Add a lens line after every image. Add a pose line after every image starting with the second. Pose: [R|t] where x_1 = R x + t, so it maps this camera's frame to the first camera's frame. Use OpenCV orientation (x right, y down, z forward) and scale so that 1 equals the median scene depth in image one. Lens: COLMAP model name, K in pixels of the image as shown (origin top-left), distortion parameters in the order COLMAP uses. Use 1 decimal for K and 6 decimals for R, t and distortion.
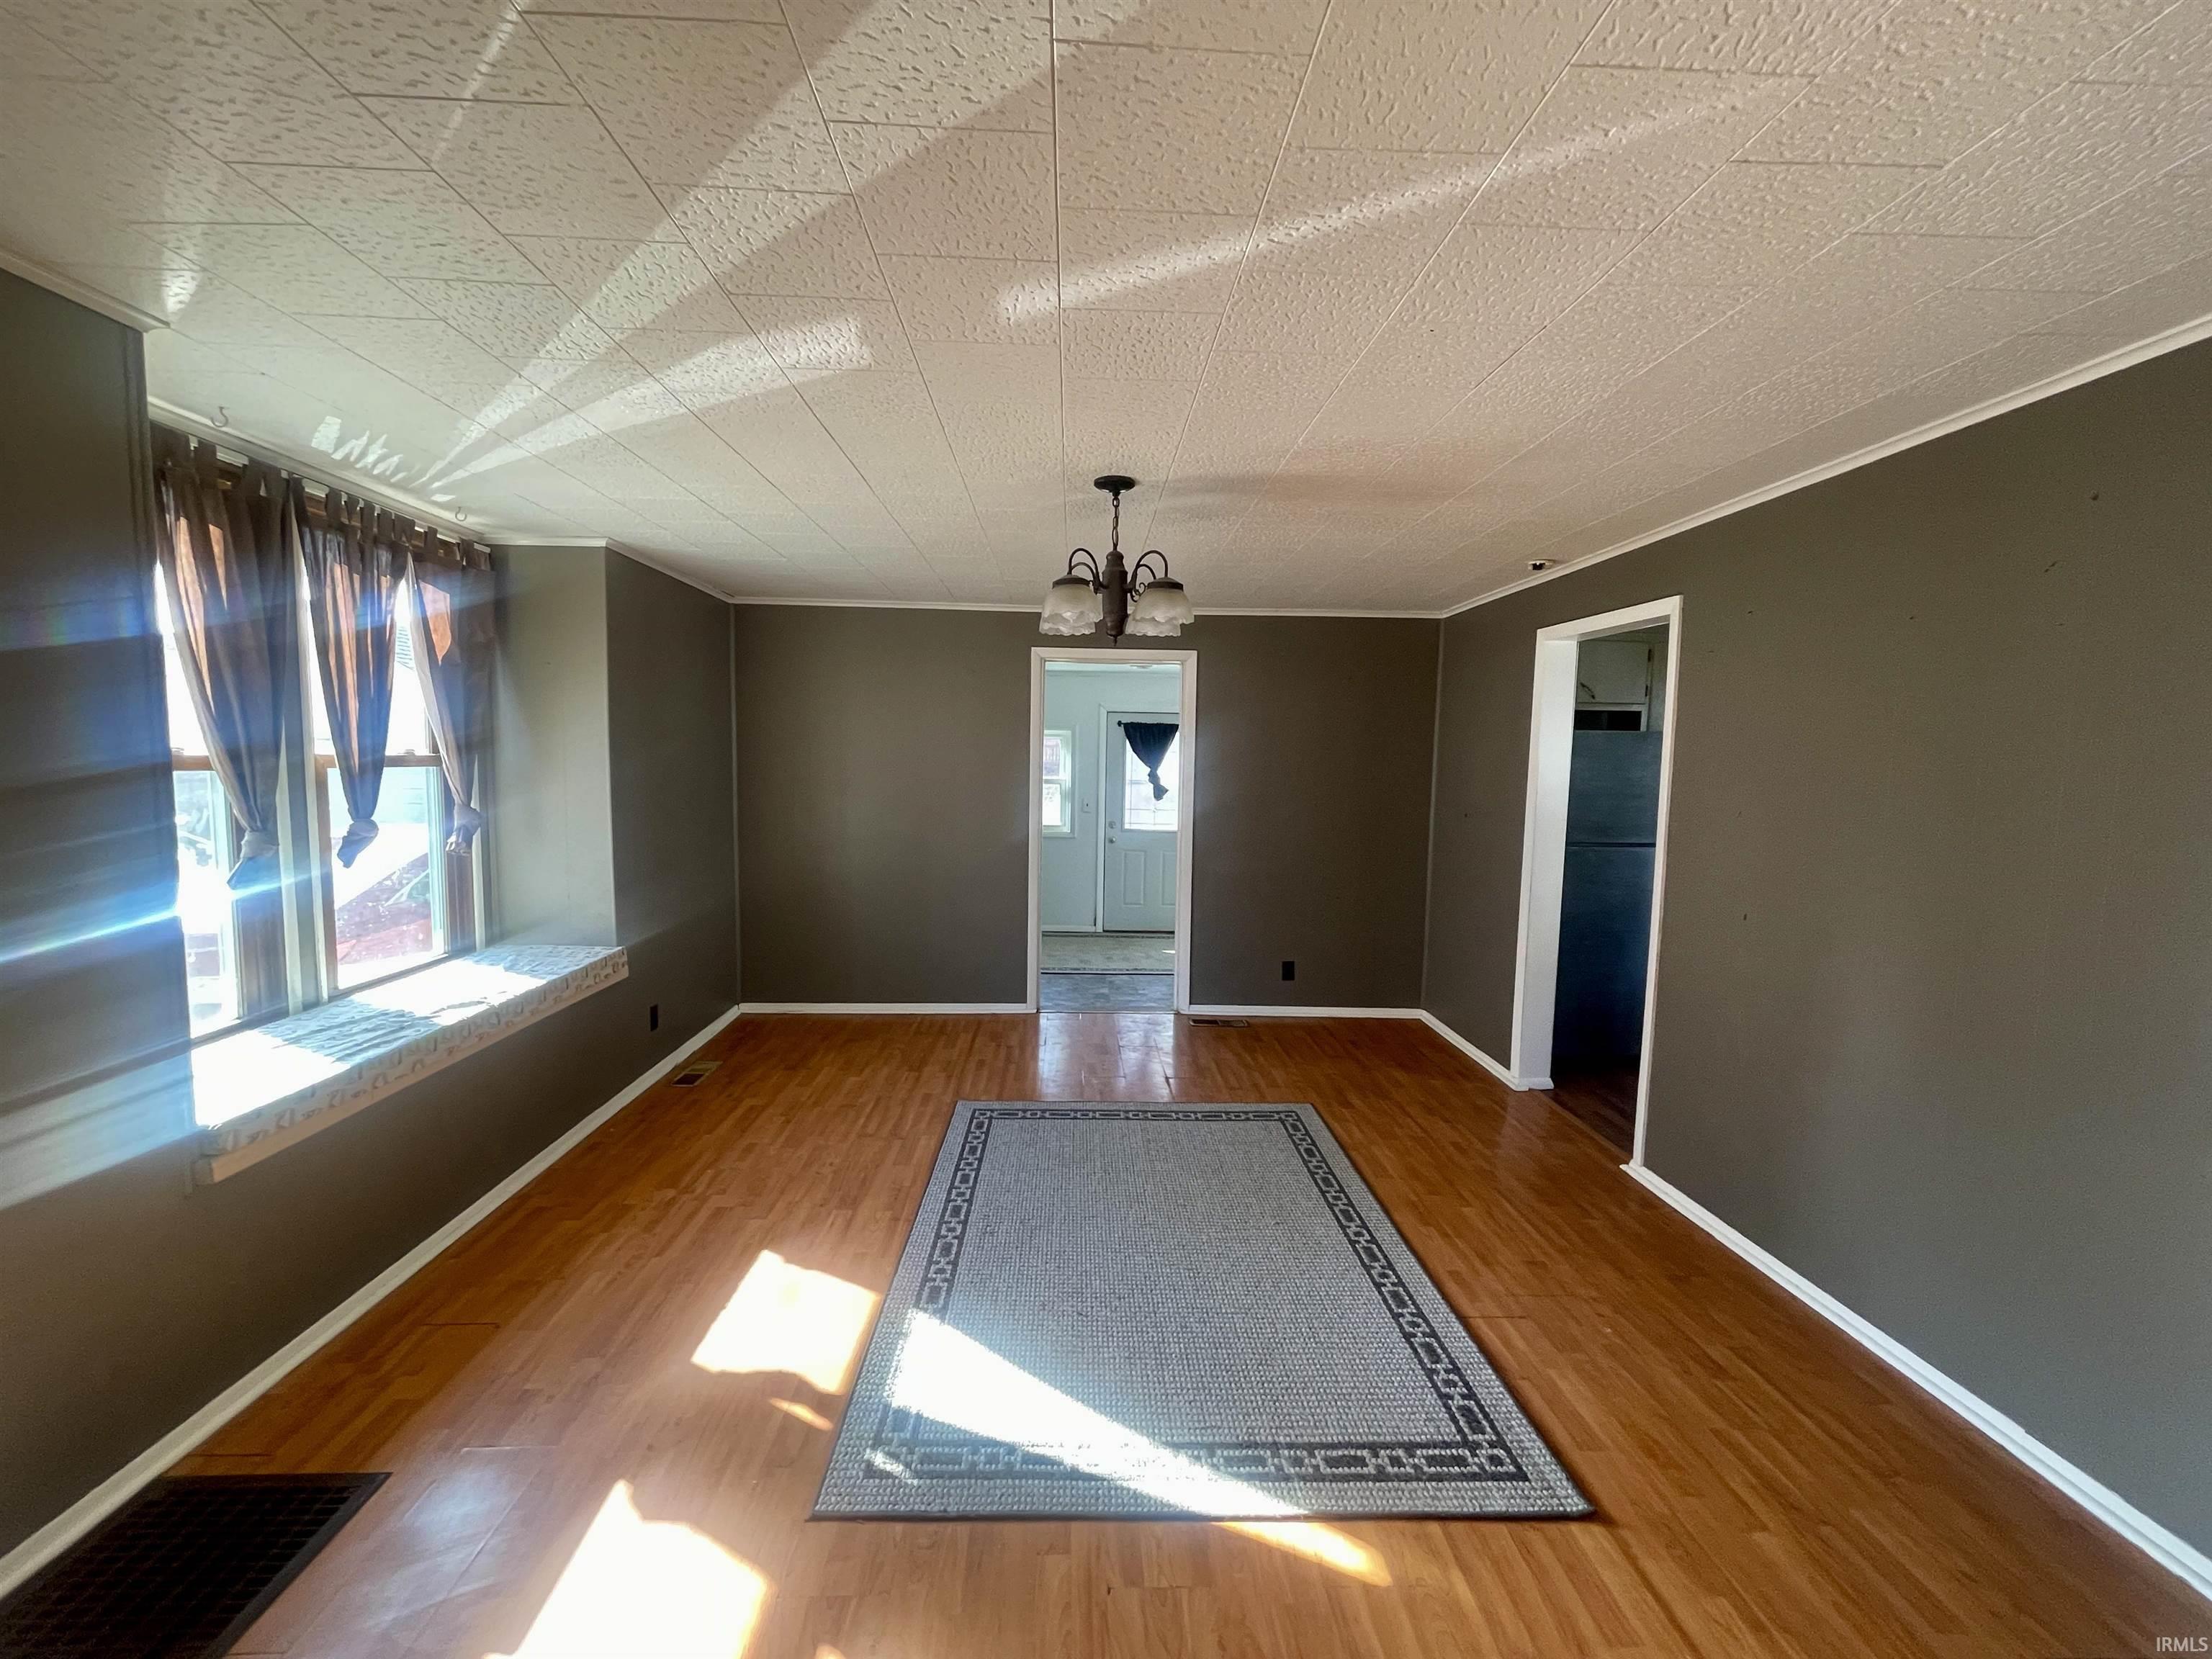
lens RADIAL K [[885.1, 0, 1100.9], [0, 885.1, 832.4], [0, 0, 1]] dist [0.009261, -0.000639]
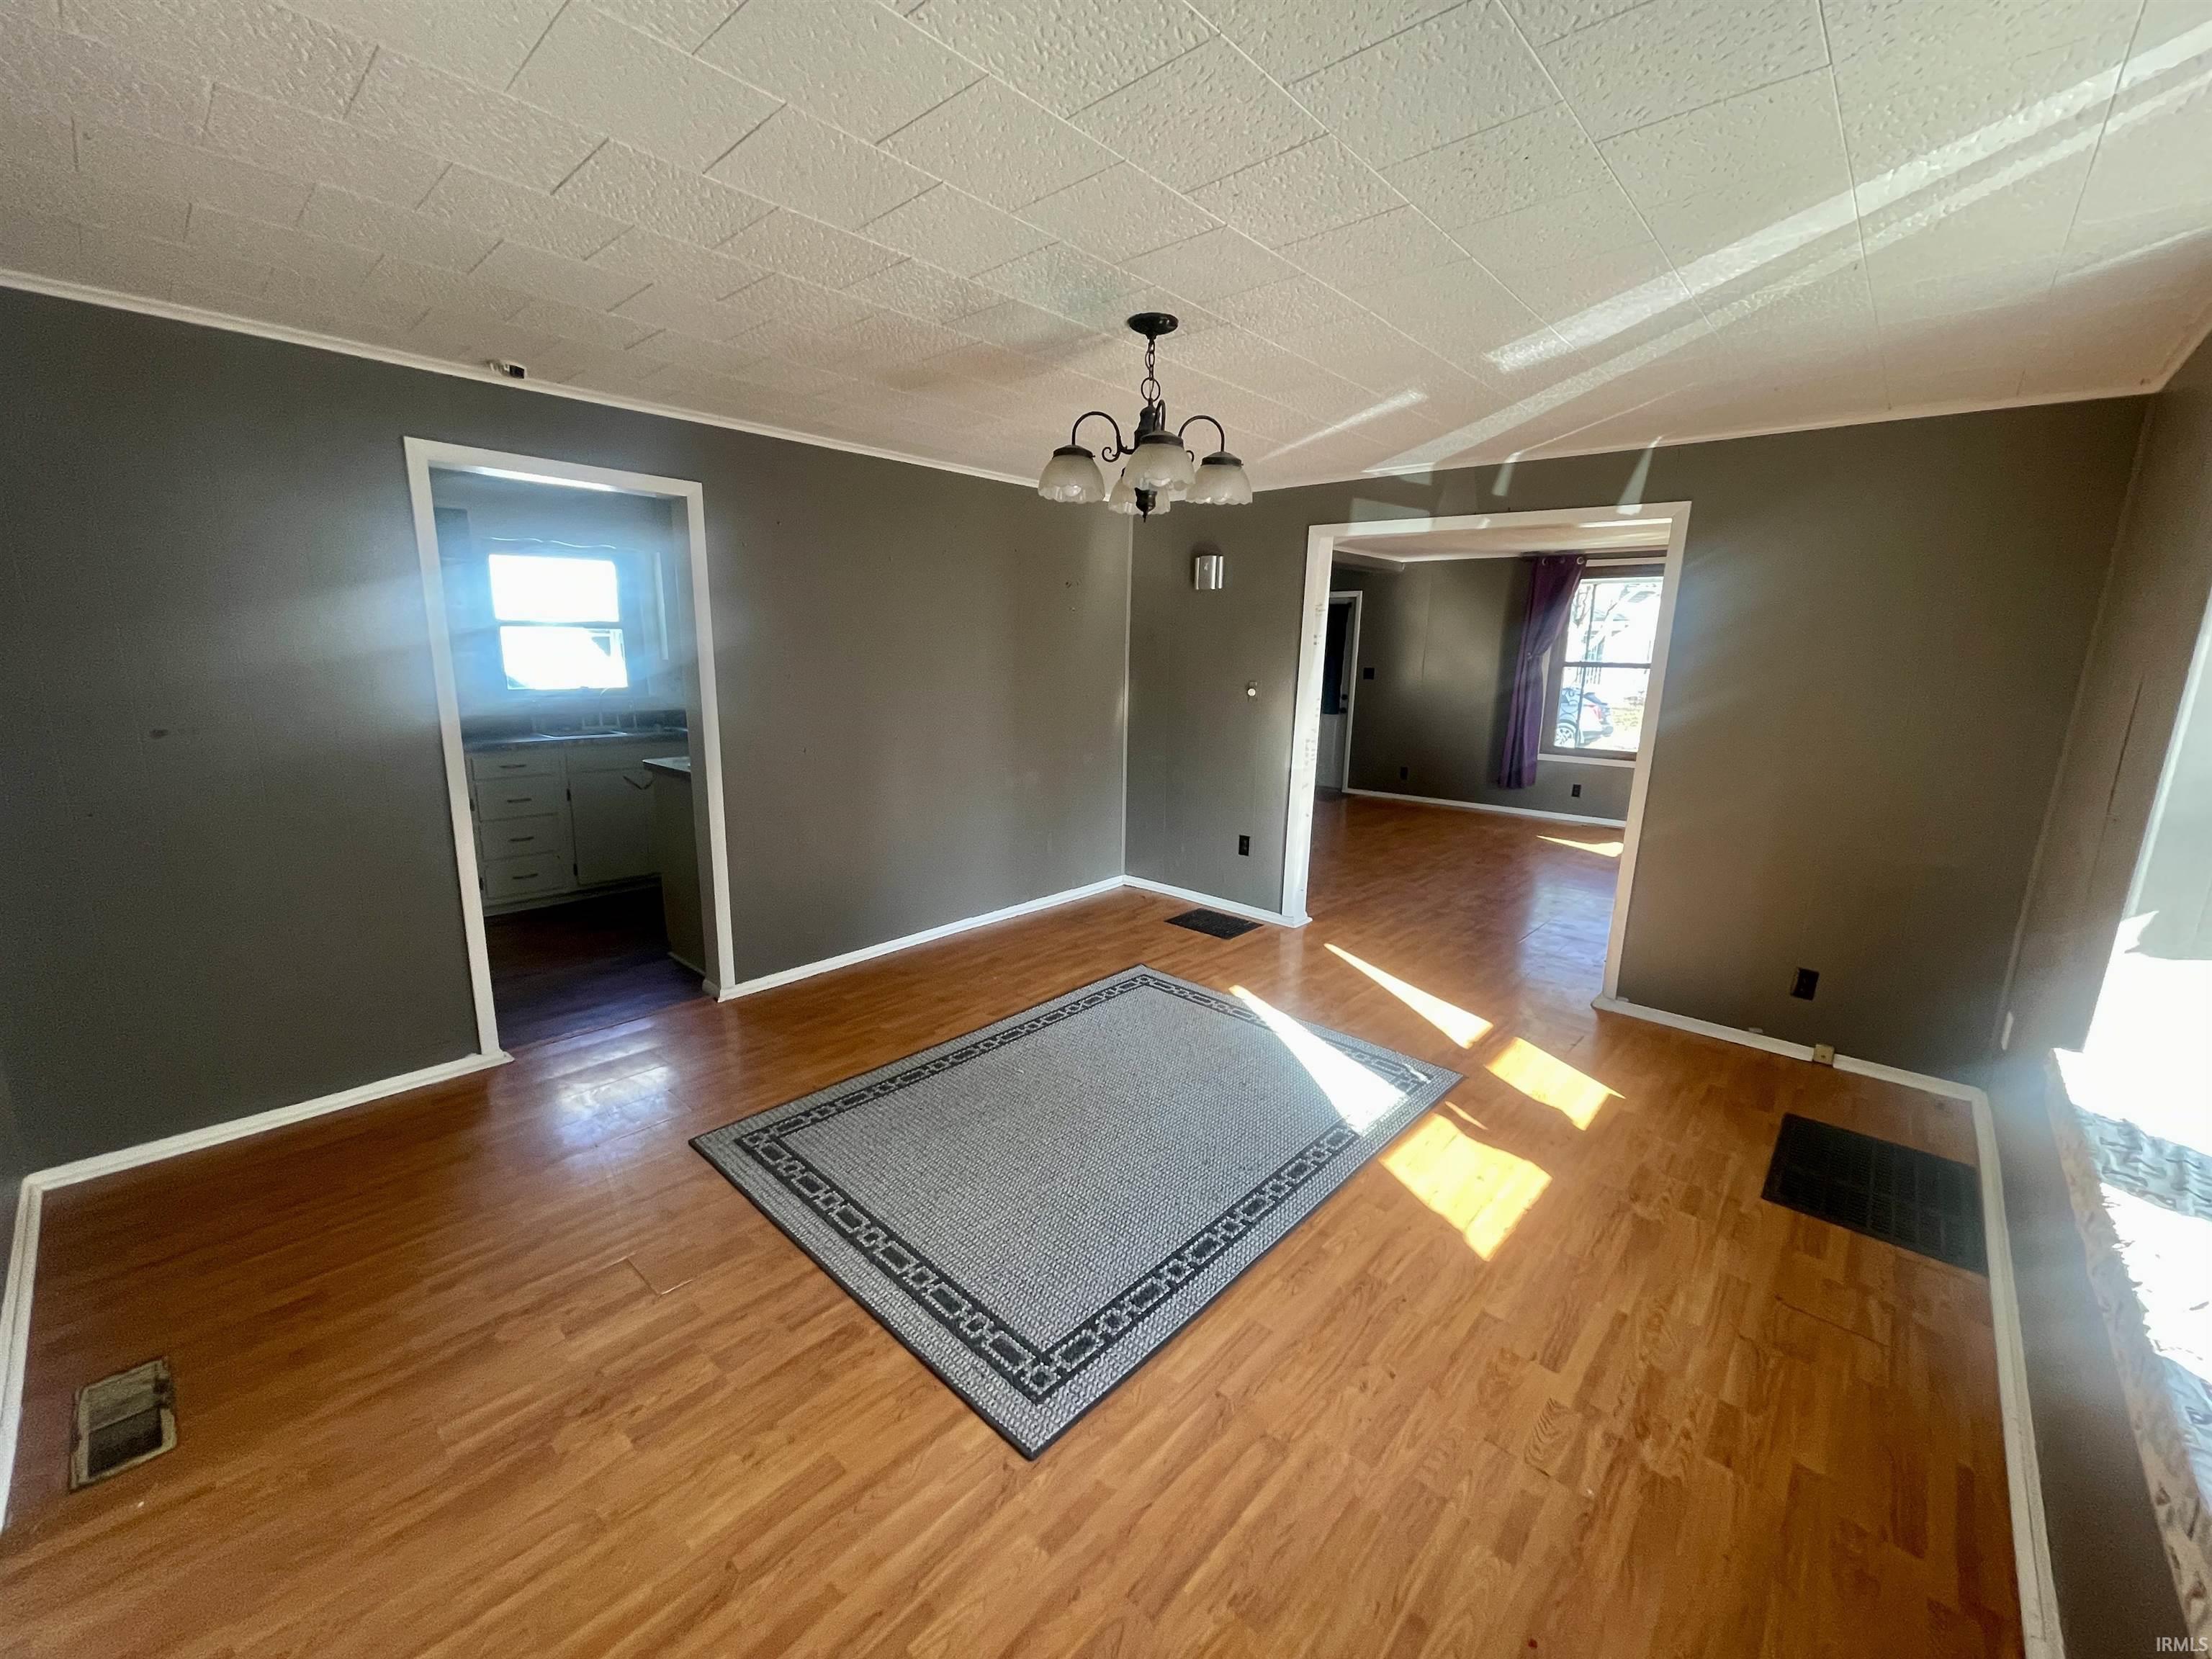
lens RADIAL K [[885.1, 0, 1105.0], [0, 885.1, 826.6], [0, 0, 1]] dist [0.009261, -0.000639]
pose [[-0.712204, -0.172723, 0.680391, -0.635226], [0.027818, 0.961551, 0.273216, -0.169800], [-0.701421, 0.213512, -0.680015, 1.771253]]
